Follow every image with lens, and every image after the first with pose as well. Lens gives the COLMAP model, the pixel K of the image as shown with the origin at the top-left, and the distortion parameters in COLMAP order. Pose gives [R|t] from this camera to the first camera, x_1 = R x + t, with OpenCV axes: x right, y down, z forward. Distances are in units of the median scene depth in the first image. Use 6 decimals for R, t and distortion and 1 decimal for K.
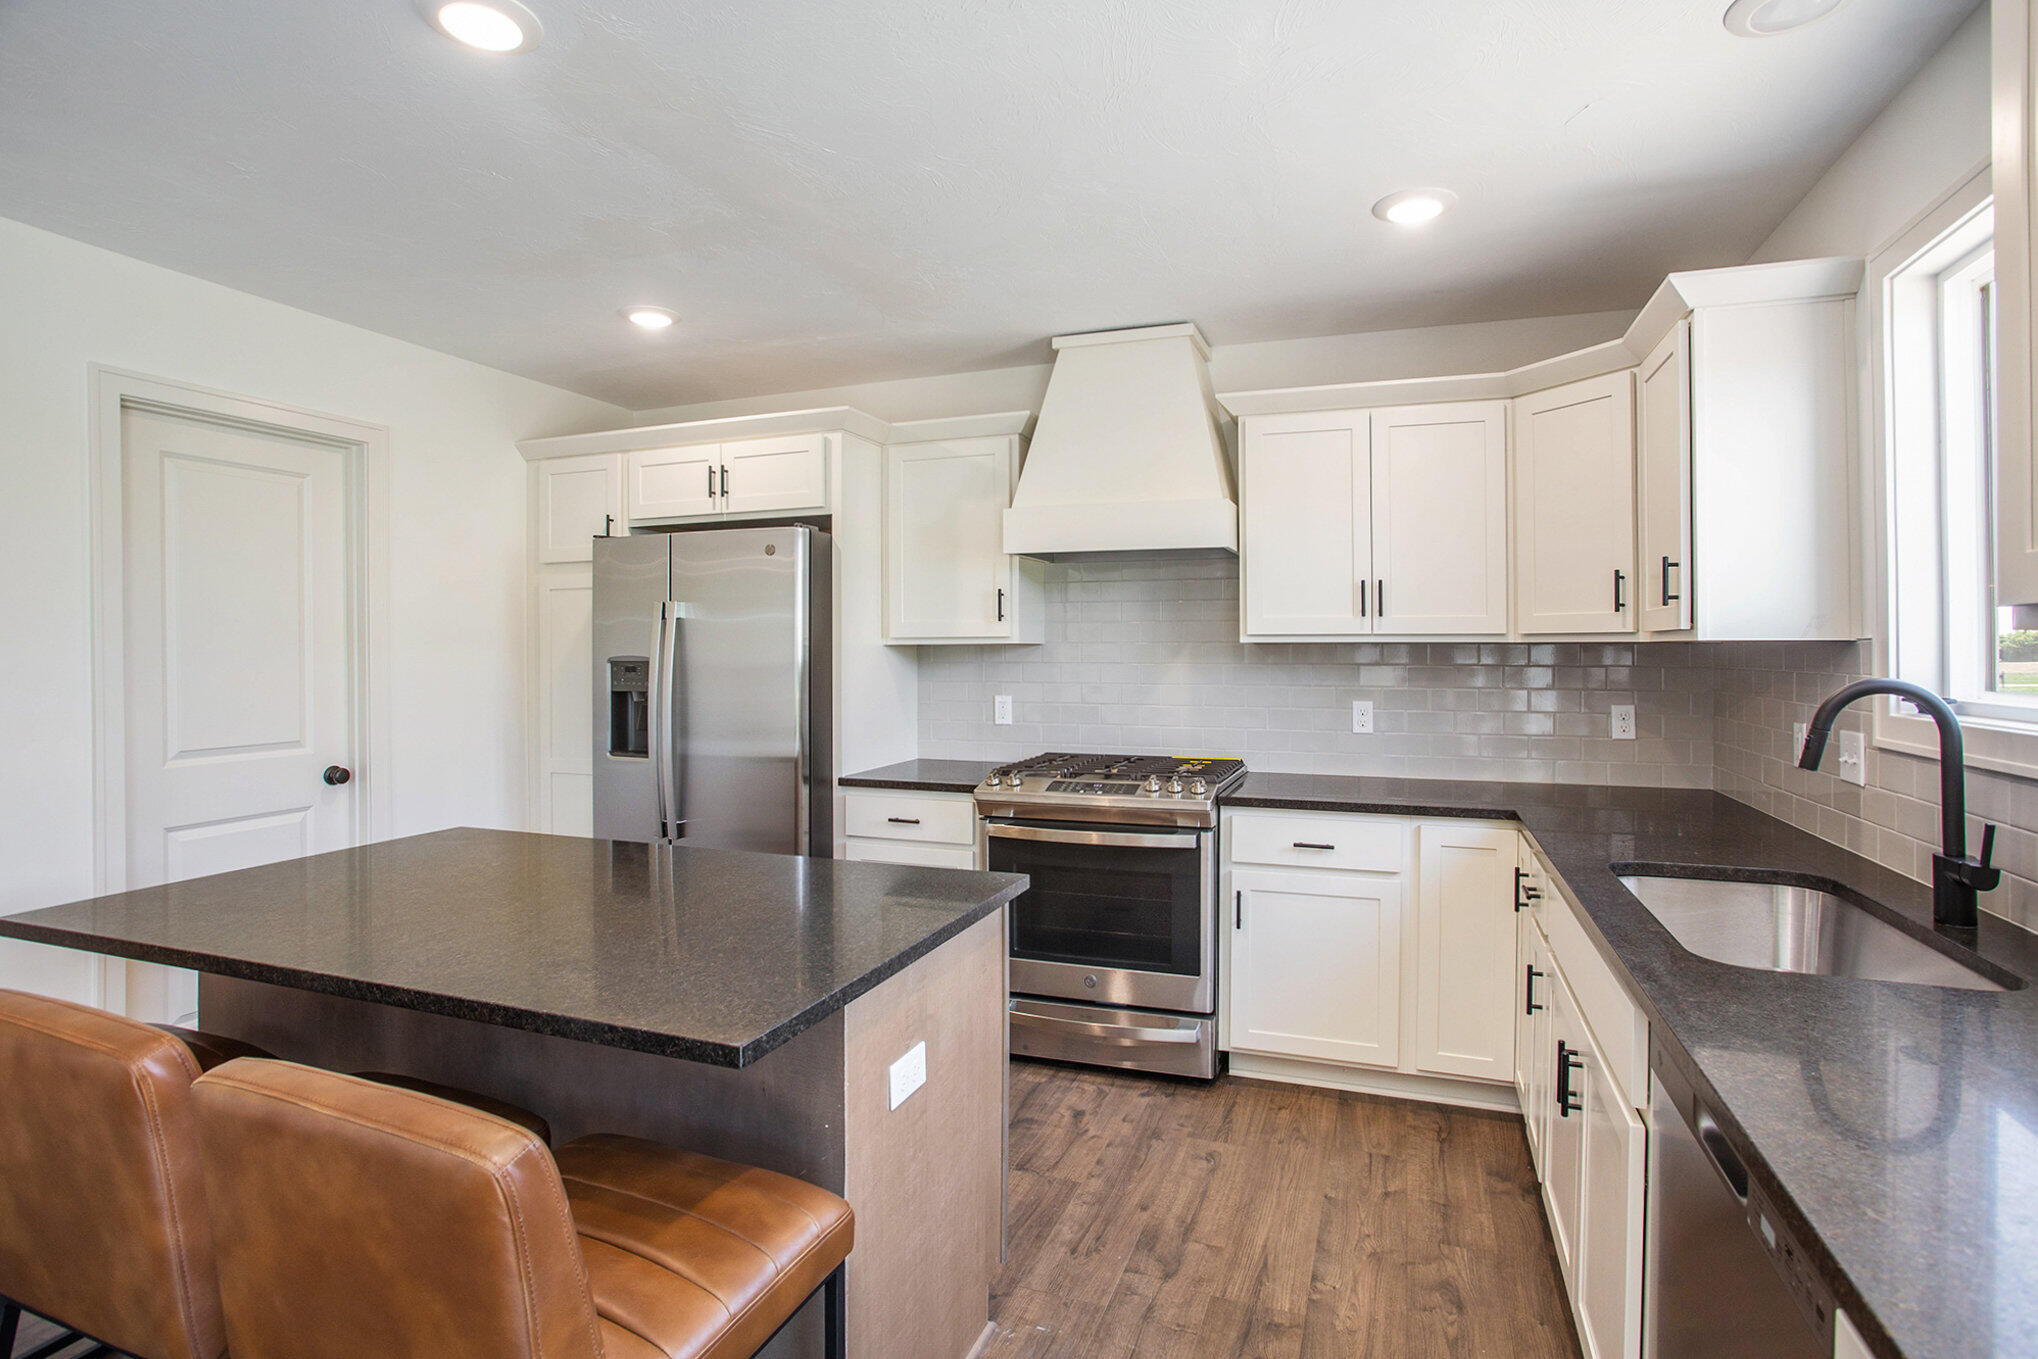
lens RADIAL K [[1001.4, 0, 1047.4], [0, 1001.4, 680.1], [0, 0, 1]] dist [-0.006572, -0.000740]
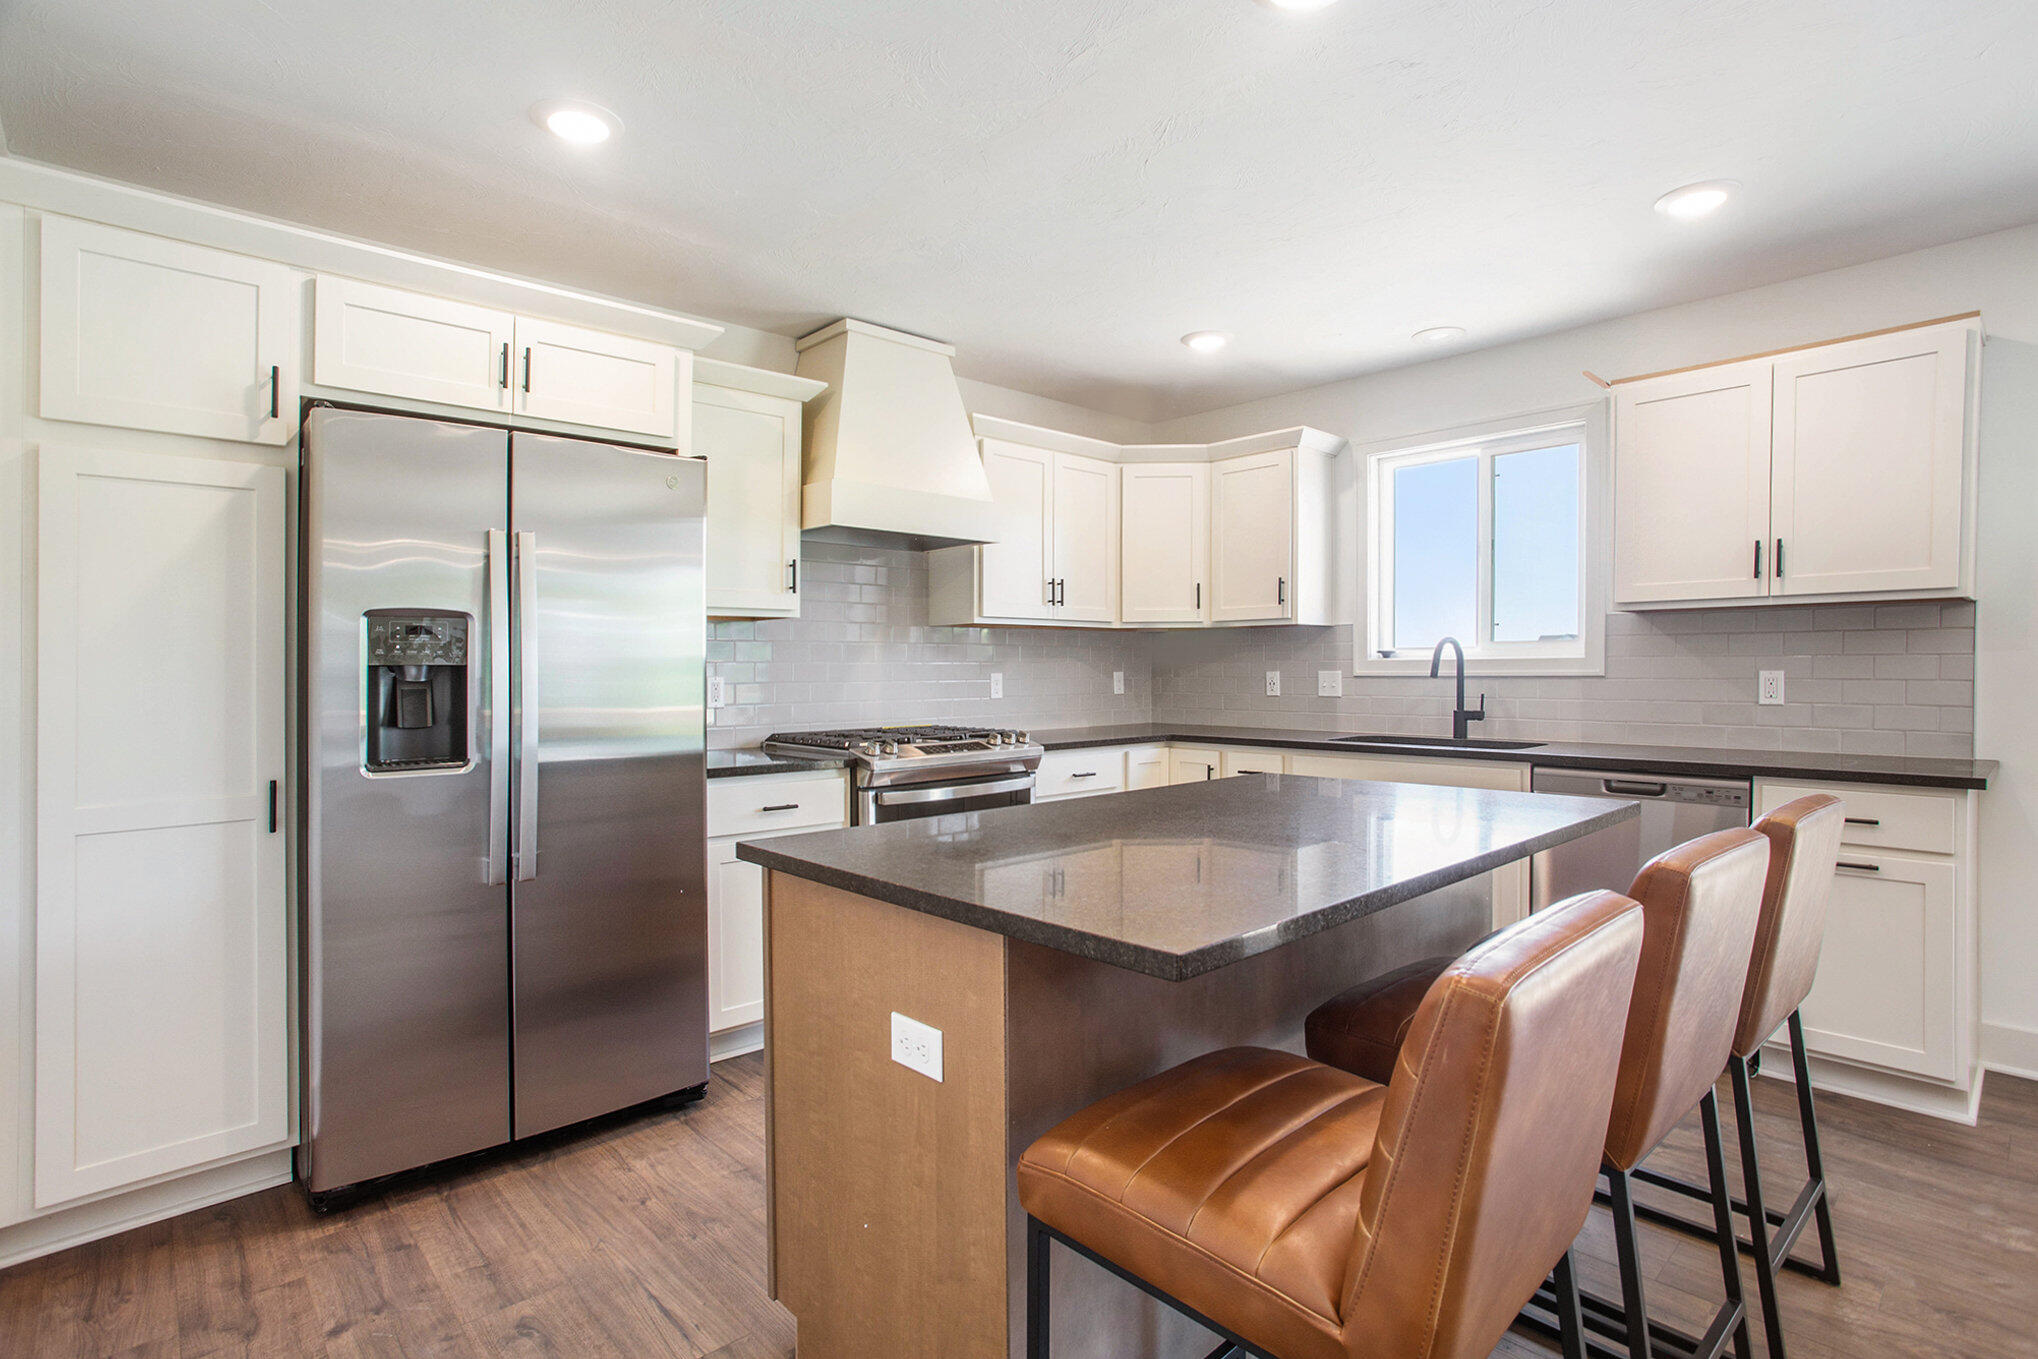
lens RADIAL K [[1064.2, 0, 1029.0], [0, 1064.2, 661.9], [0, 0, 1]] dist [-0.001704, -0.000226]
pose [[0.441193, 0.006850, 0.897386, -0.983685], [0.025702, 0.999464, -0.020266, 0.039627], [-0.897044, 0.032006, 0.440781, 0.411662]]
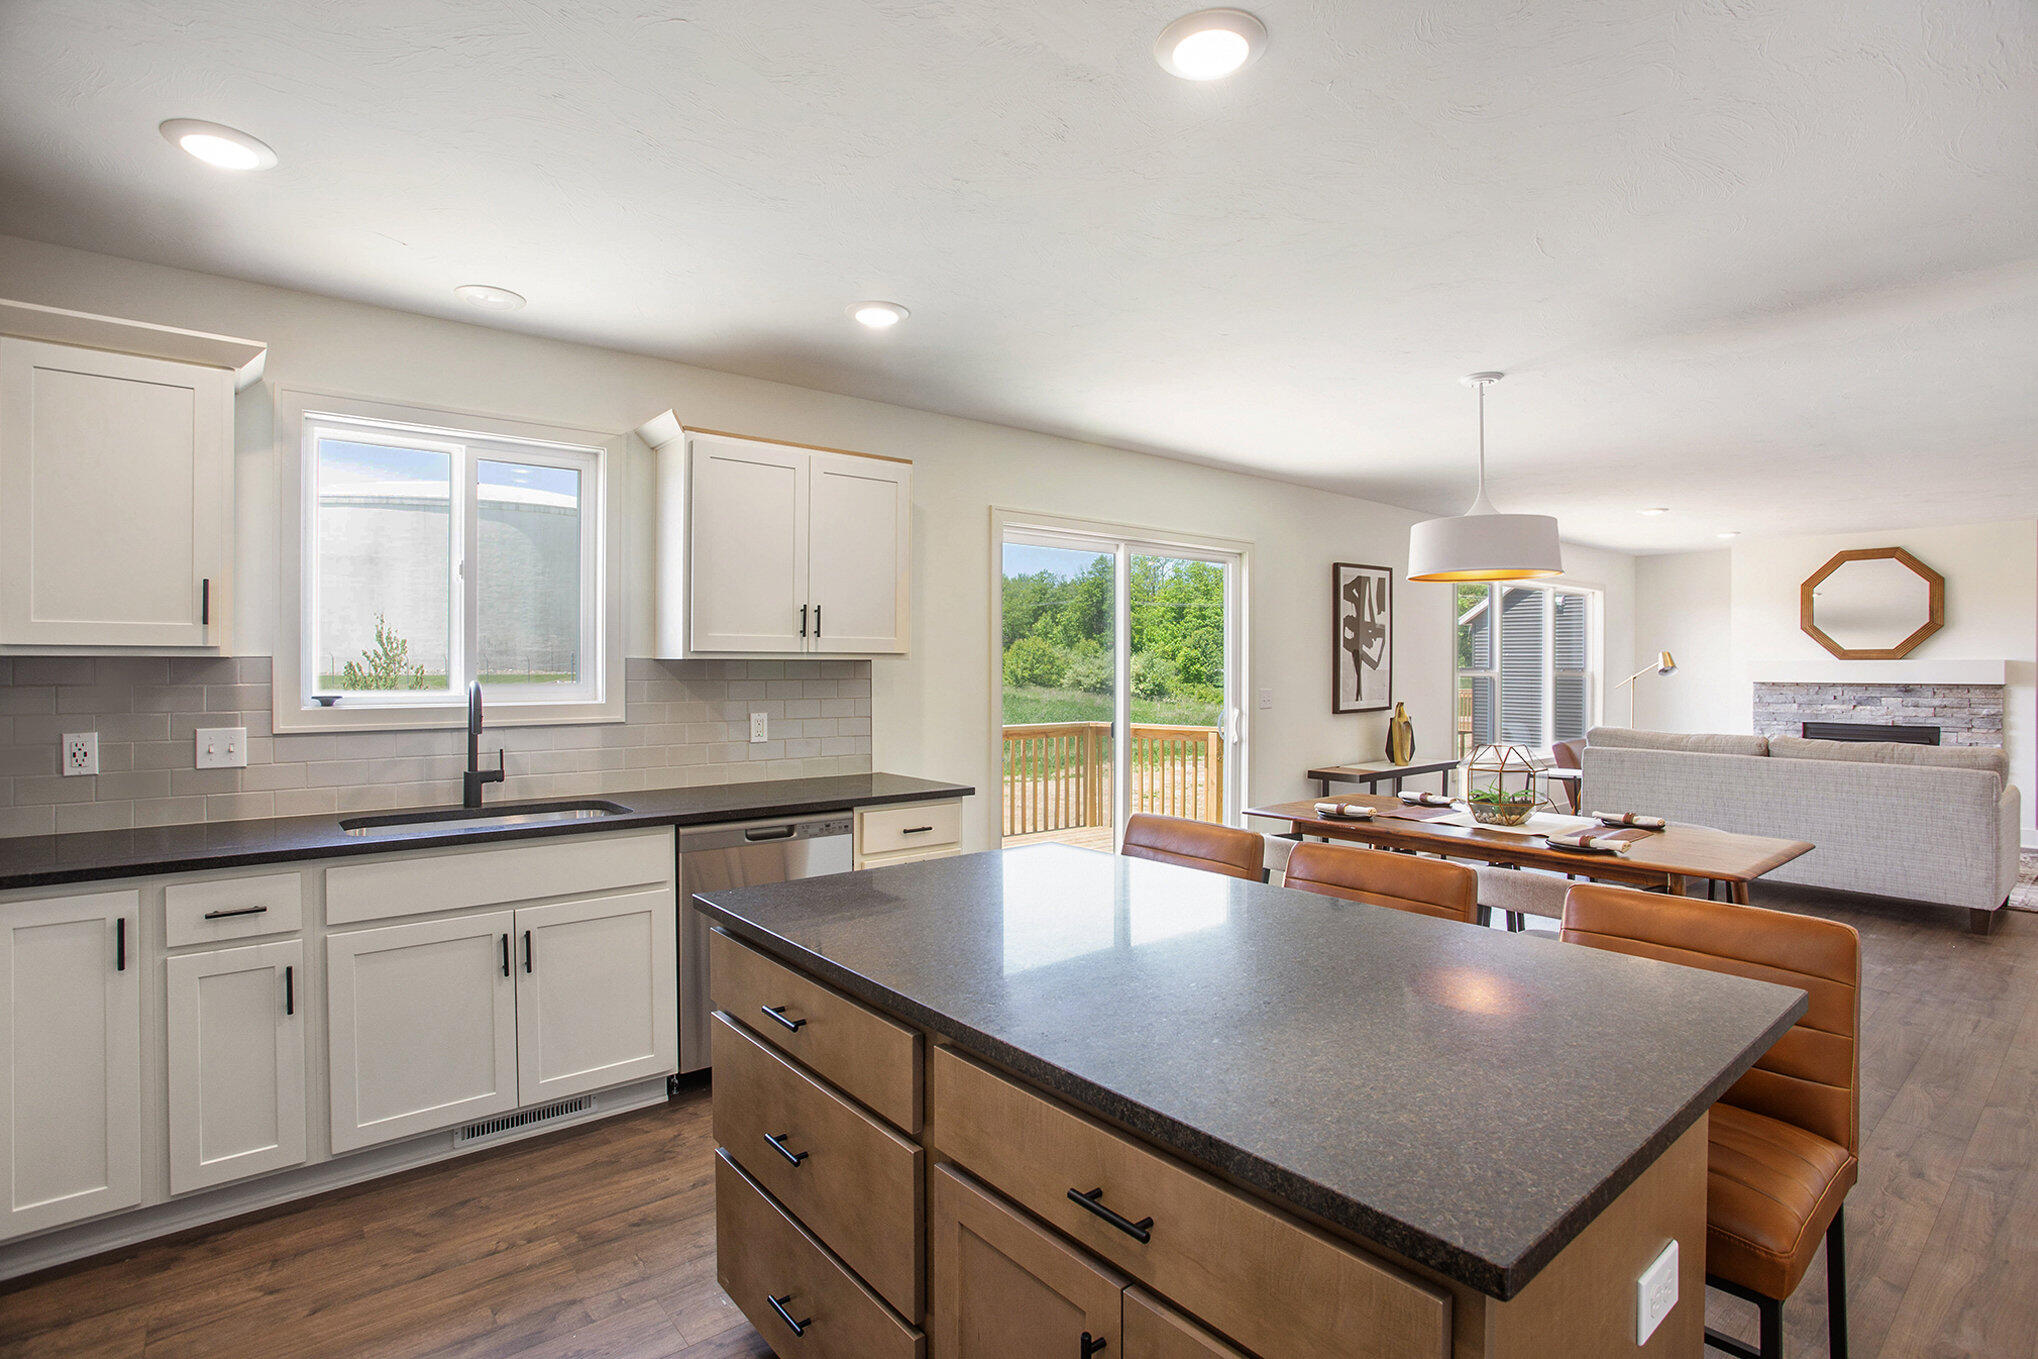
lens RADIAL K [[1001.4, 0, 1047.4], [0, 1001.4, 680.1], [0, 0, 1]] dist [-0.006572, -0.000740]
pose [[-0.869862, 0.005541, 0.493264, -0.534162], [0.019315, 0.999553, 0.022833, -0.017002], [-0.492917, 0.029389, -0.869580, 1.113811]]
